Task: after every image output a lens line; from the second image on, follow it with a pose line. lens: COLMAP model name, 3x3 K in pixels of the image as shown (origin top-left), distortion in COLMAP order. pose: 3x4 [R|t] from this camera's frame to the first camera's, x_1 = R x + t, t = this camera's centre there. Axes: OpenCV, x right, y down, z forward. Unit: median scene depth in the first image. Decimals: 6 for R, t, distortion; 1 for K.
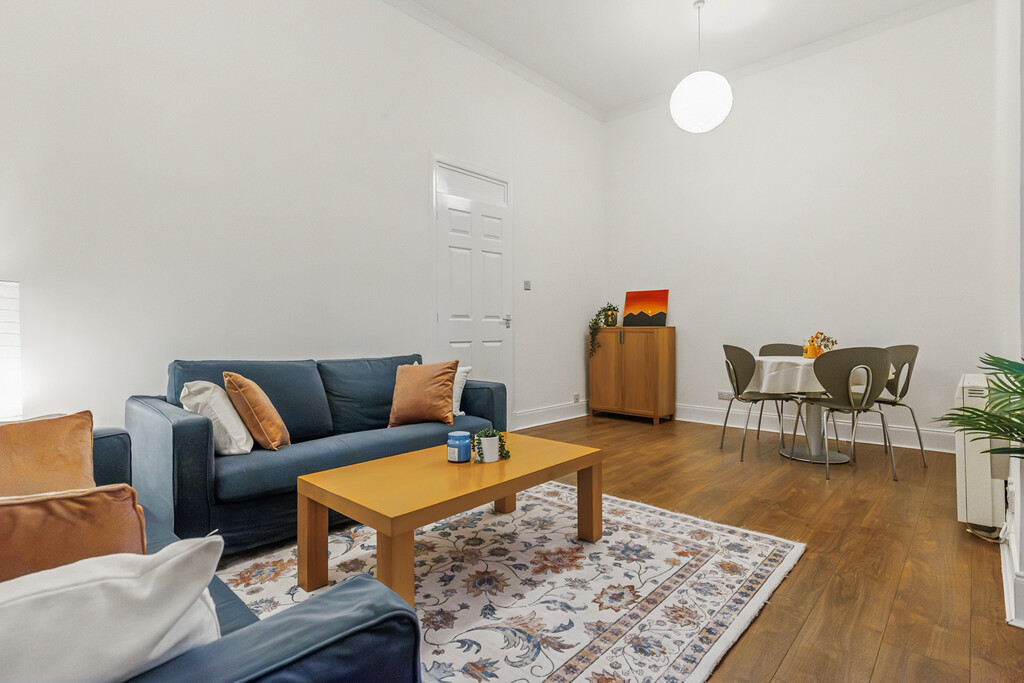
lens RADIAL K [[502.5, 0, 512.8], [0, 502.5, 331.2], [0, 0, 1]] dist [0.004183, 0.000820]
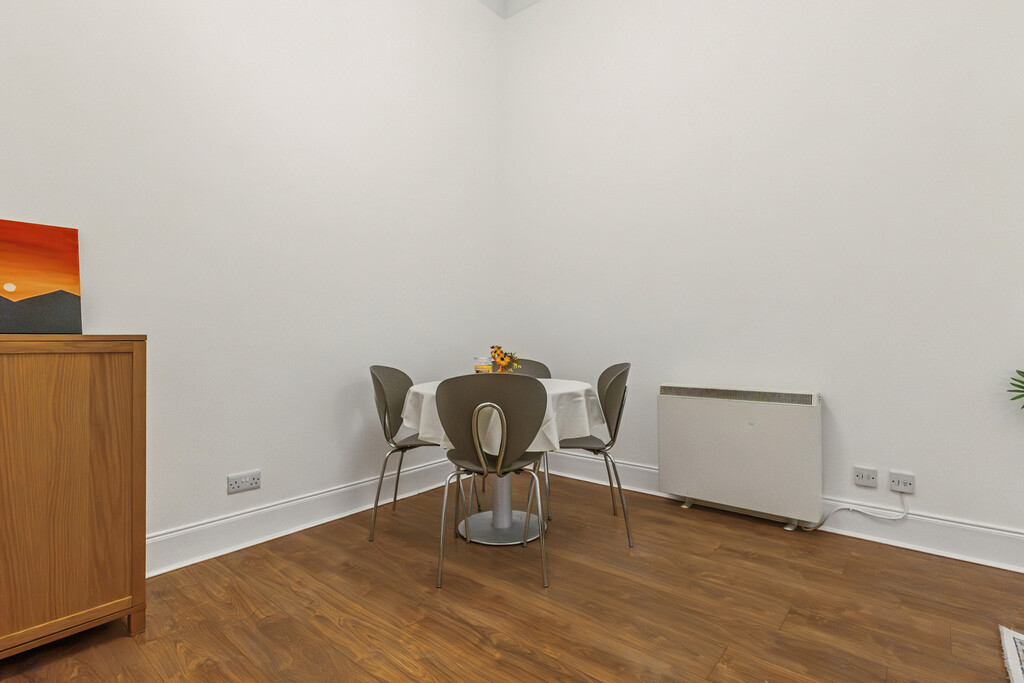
lens RADIAL K [[502.5, 0, 512.8], [0, 502.5, 331.2], [0, 0, 1]] dist [0.004183, 0.000820]
pose [[-0.057738, 0.014572, 0.998225, -0.139835], [0.004616, 0.999887, -0.014329, -0.013256], [-0.998321, 0.003780, -0.057798, 1.738159]]
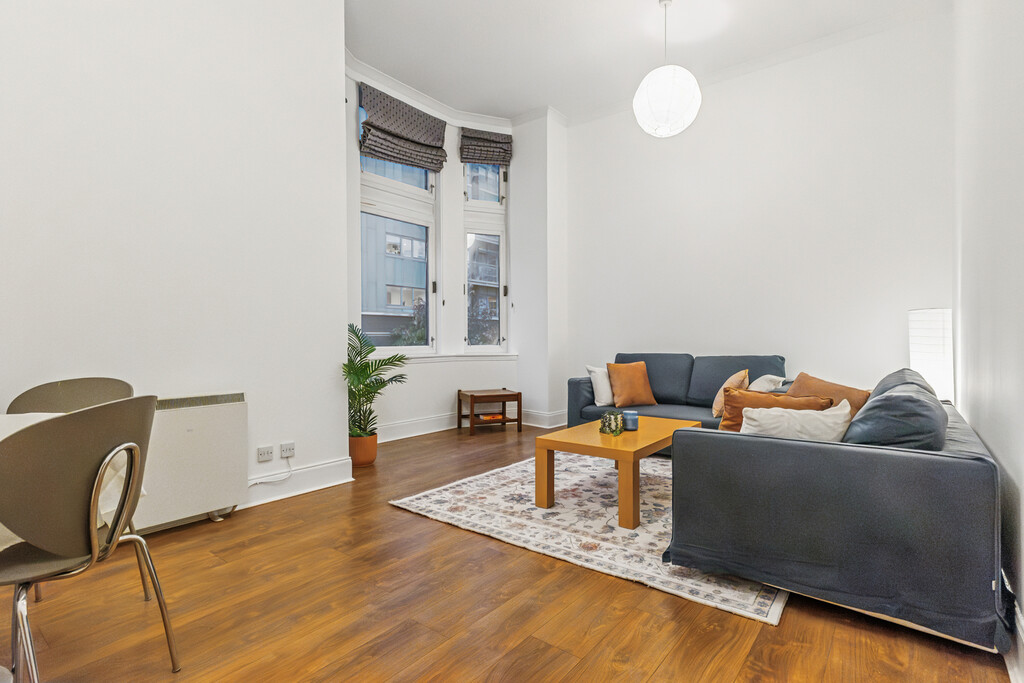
lens RADIAL K [[502.5, 0, 512.8], [0, 502.5, 331.2], [0, 0, 1]] dist [0.004183, 0.000820]
pose [[-0.996430, 0.007225, -0.084111, 0.349858], [0.008662, 0.999822, -0.016732, -0.015323], [0.083975, -0.017401, -0.996316, 2.349402]]
